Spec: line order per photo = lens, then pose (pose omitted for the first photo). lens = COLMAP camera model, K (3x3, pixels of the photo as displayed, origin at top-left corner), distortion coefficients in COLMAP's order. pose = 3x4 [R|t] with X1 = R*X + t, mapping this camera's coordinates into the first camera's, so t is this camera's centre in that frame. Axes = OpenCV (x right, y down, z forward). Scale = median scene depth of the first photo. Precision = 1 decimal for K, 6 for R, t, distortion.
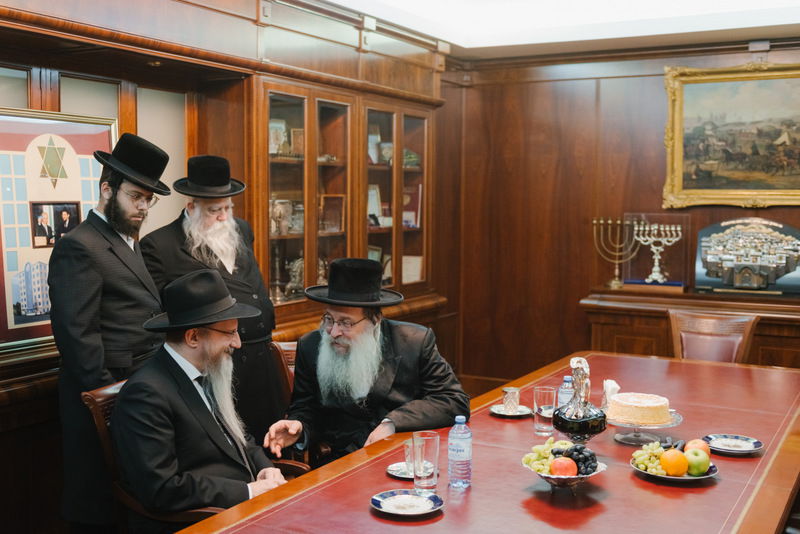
lens RADIAL K [[894.0, 0, 398.8], [0, 894.0, 267.2], [0, 0, 1]] dist [0.077823, 0.000000]
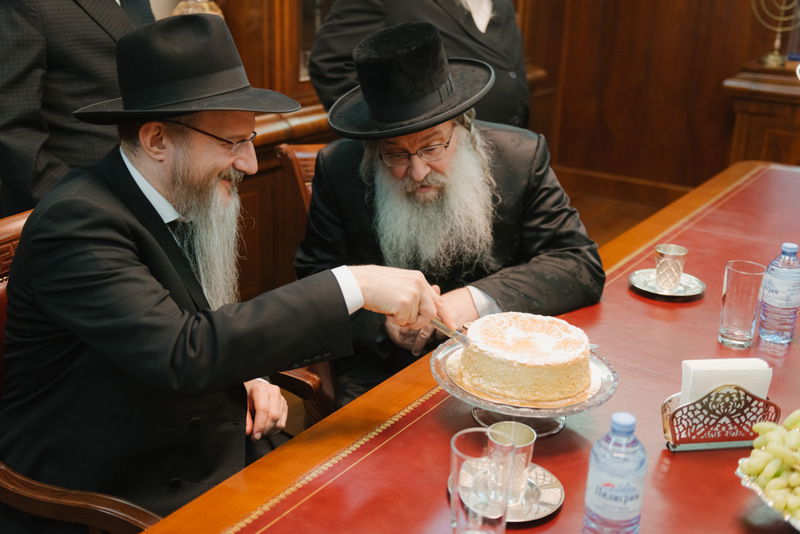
lens RADIAL K [[894.0, 0, 399.7], [0, 894.0, 267.2], [0, 0, 1]] dist [0.077823, 0.000000]
pose [[0.995045, 0.062303, -0.077478, -0.010864], [-0.039136, 0.961835, 0.270816, -0.013199], [0.091394, -0.266442, 0.959508, 0.254749]]
